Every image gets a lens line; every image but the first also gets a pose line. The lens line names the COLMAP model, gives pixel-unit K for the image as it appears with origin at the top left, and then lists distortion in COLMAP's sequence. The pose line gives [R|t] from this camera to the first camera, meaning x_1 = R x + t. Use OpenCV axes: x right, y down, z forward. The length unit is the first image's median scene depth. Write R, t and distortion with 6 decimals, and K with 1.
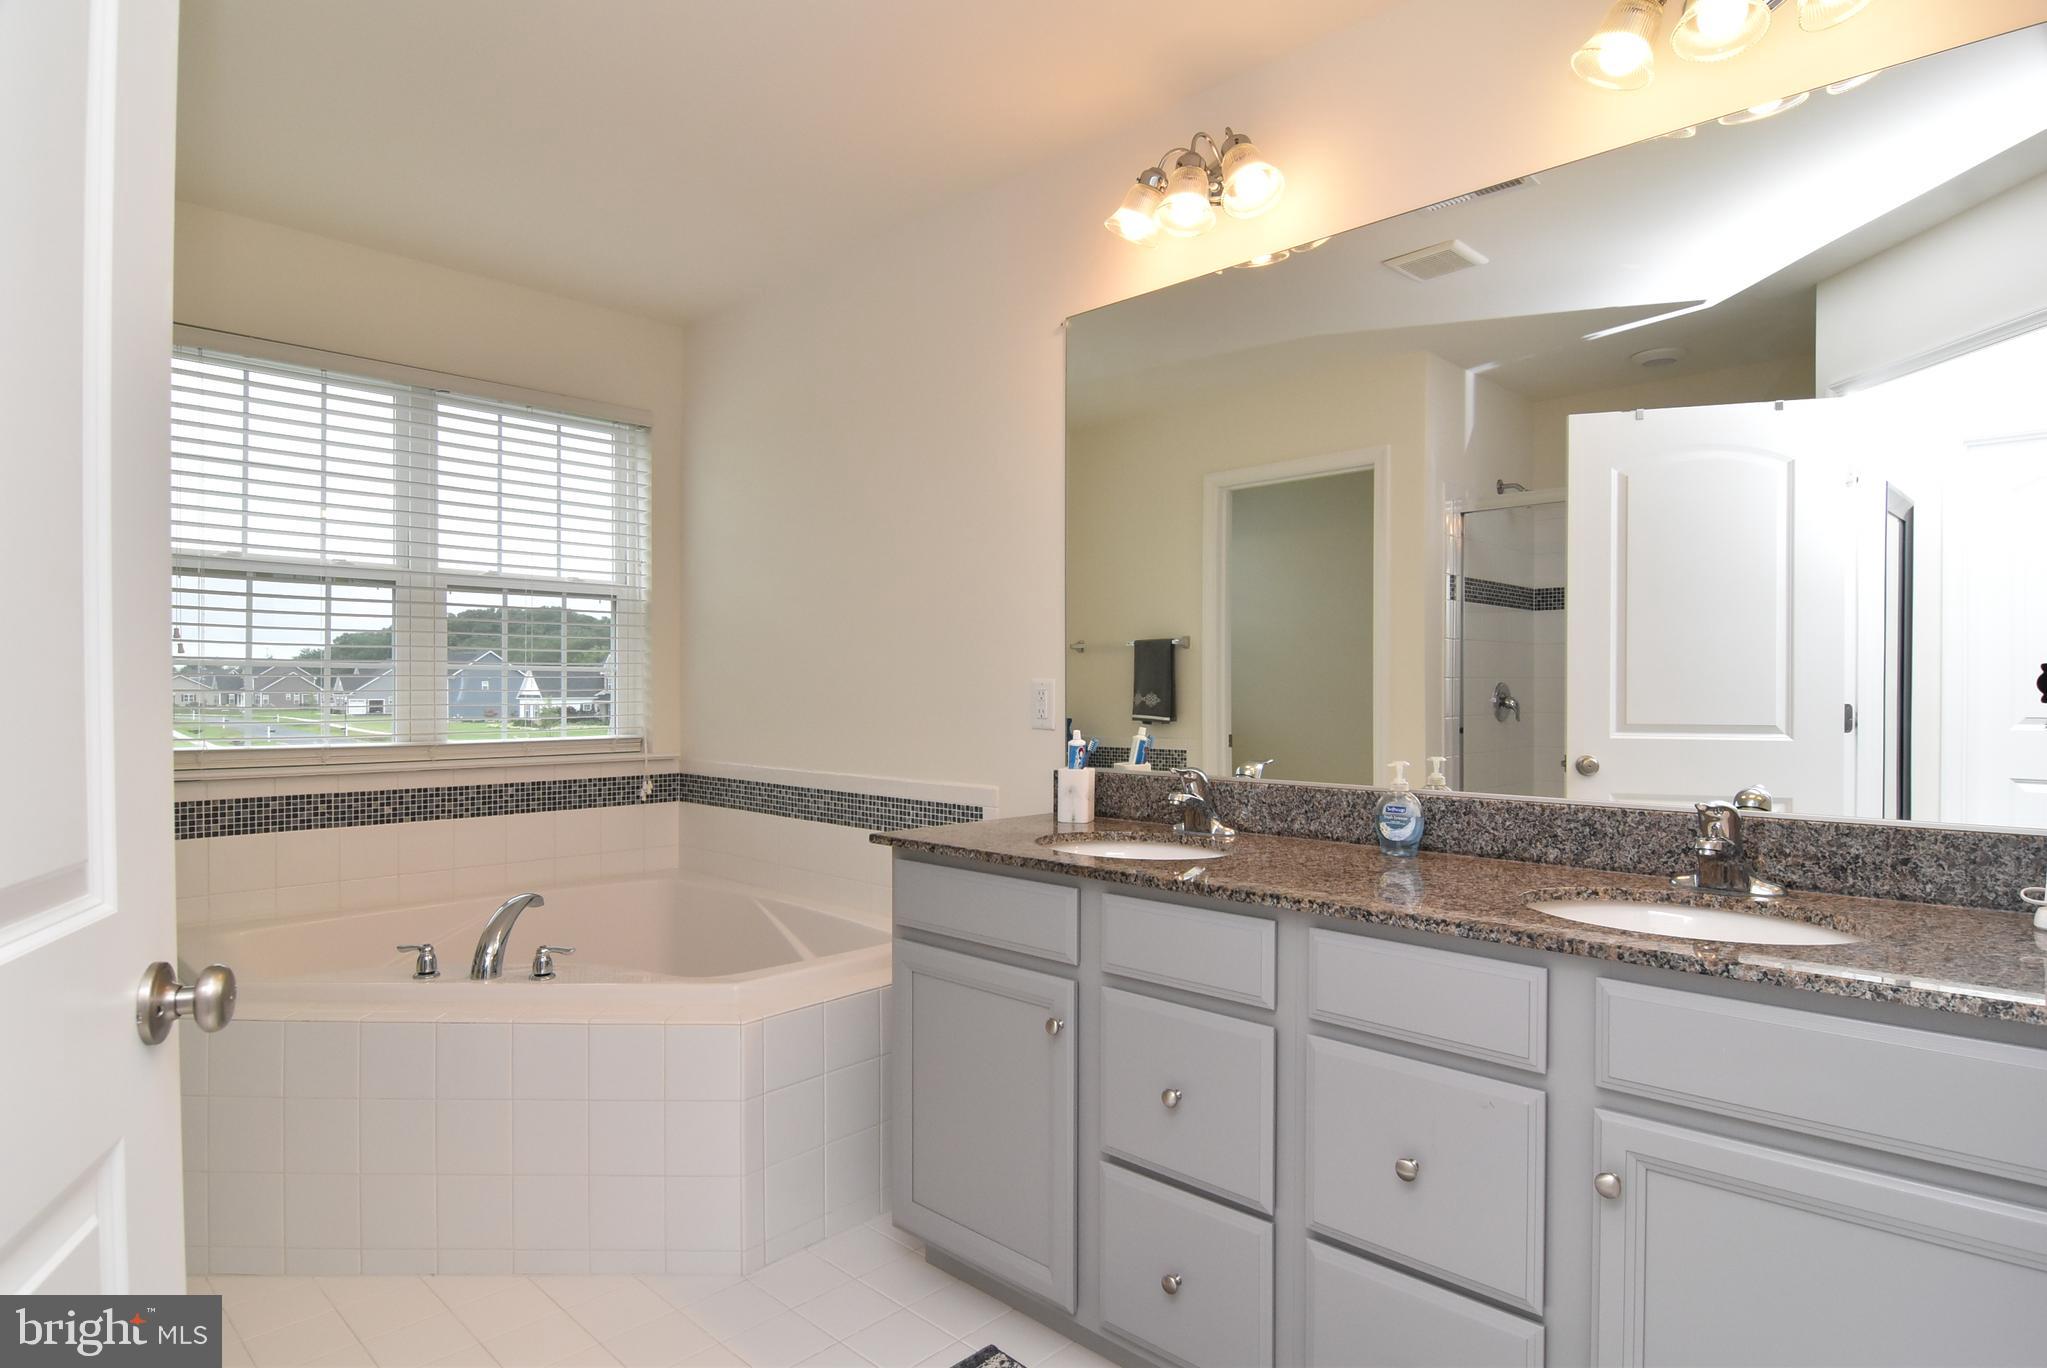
lens RADIAL K [[1098.9, 0, 1023.5], [0, 1098.9, 688.2], [0, 0, 1]] dist [-0.016591, -0.003210]
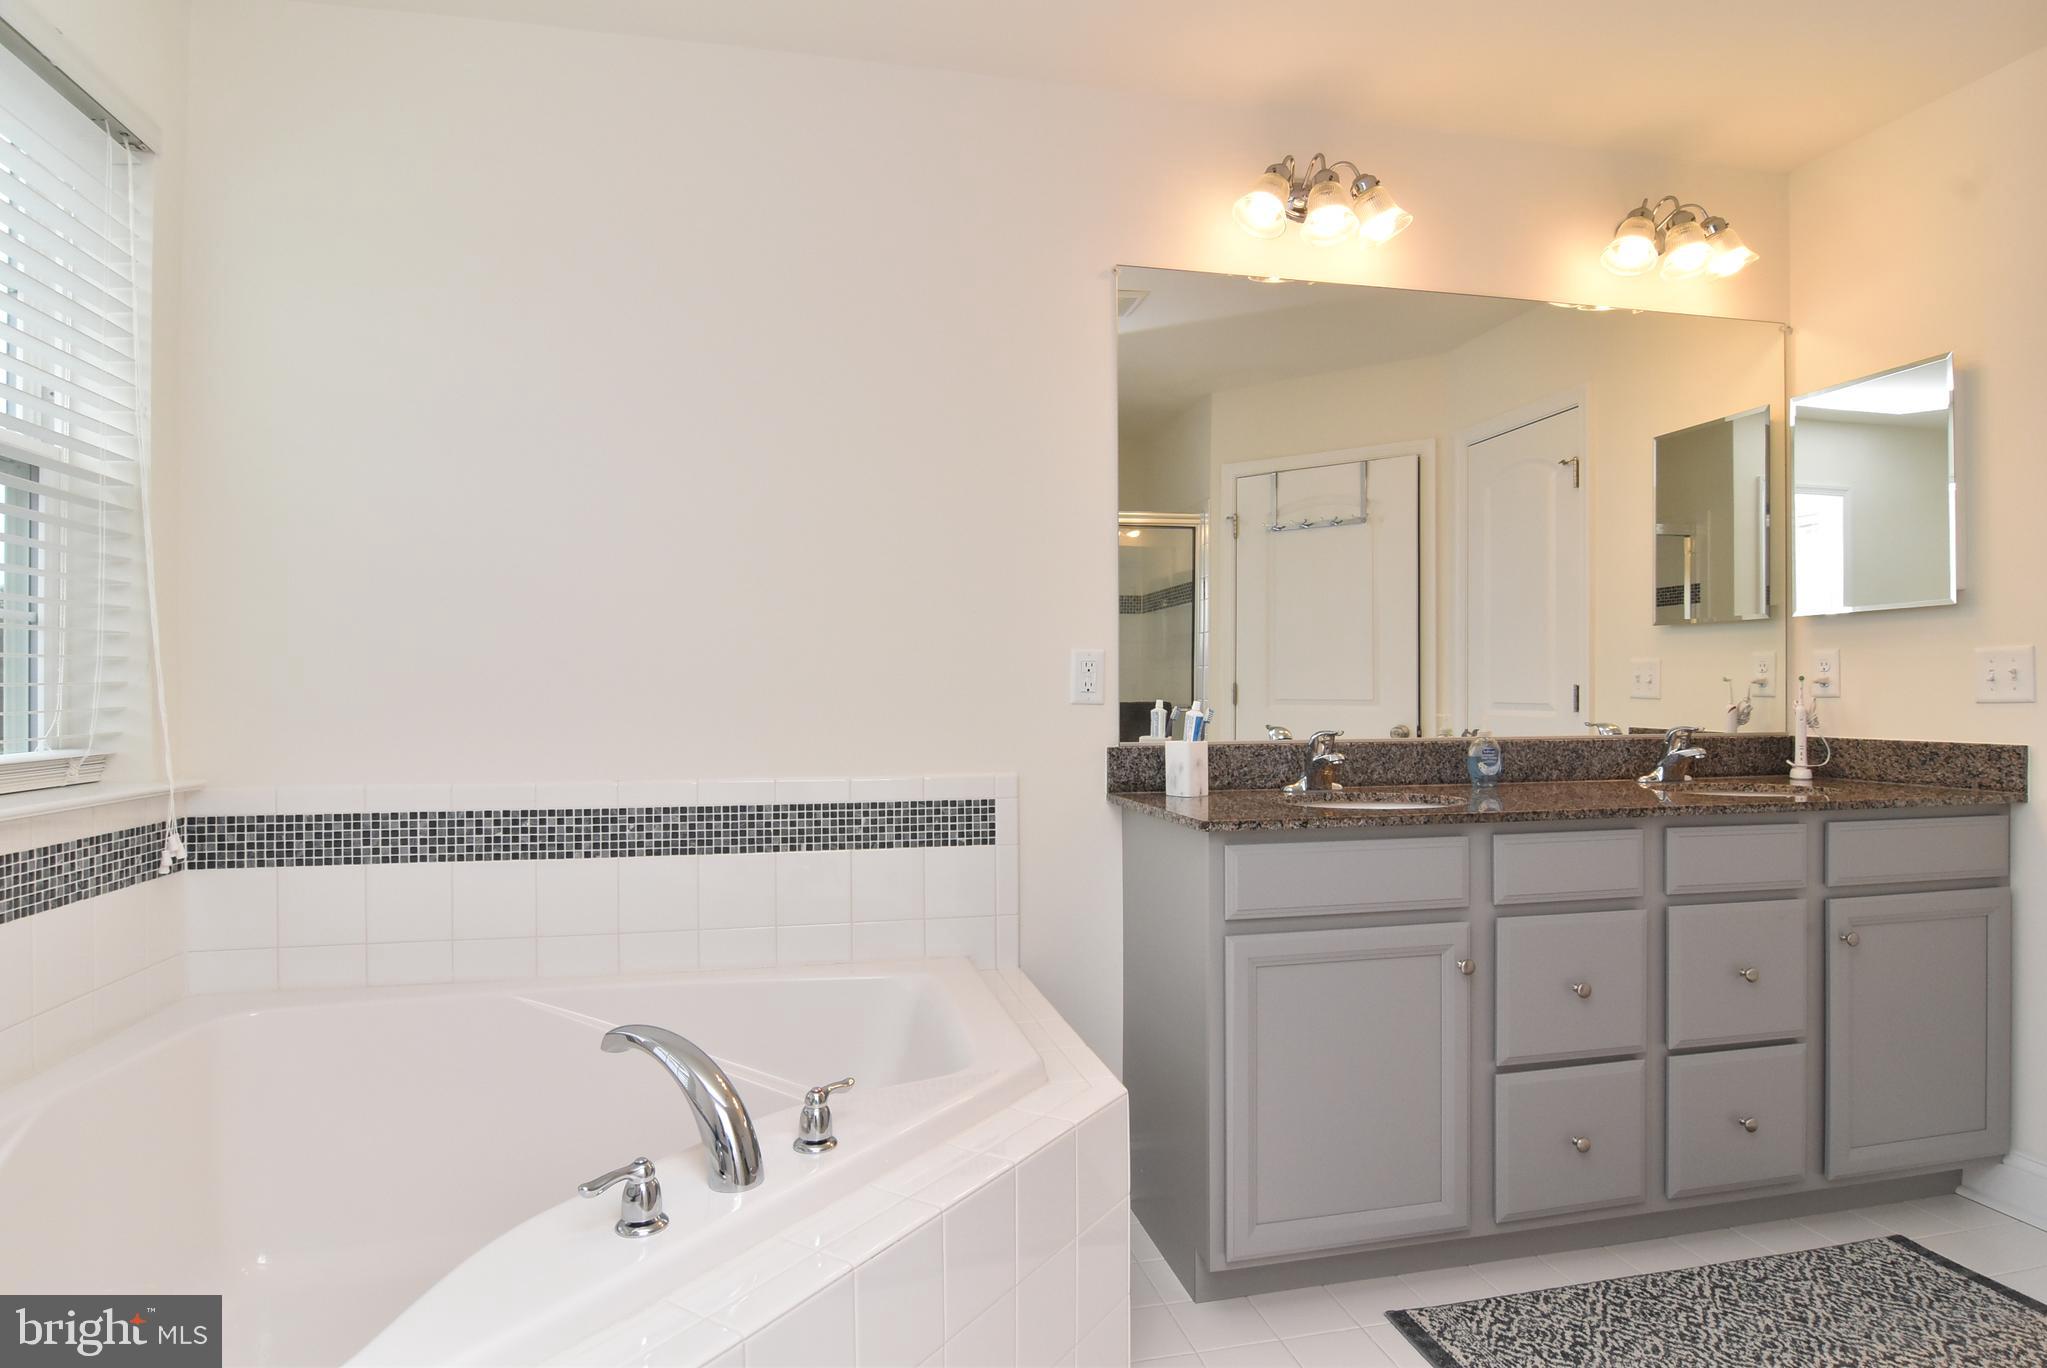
lens RADIAL K [[1098.9, 0, 1028.0], [0, 1098.9, 693.5], [0, 0, 1]] dist [-0.016591, -0.003210]
pose [[0.545678, 0.001872, 0.837993, -0.658331], [0.005030, 0.999972, -0.005509, 0.028352], [-0.837980, 0.007222, 0.545653, 0.463454]]
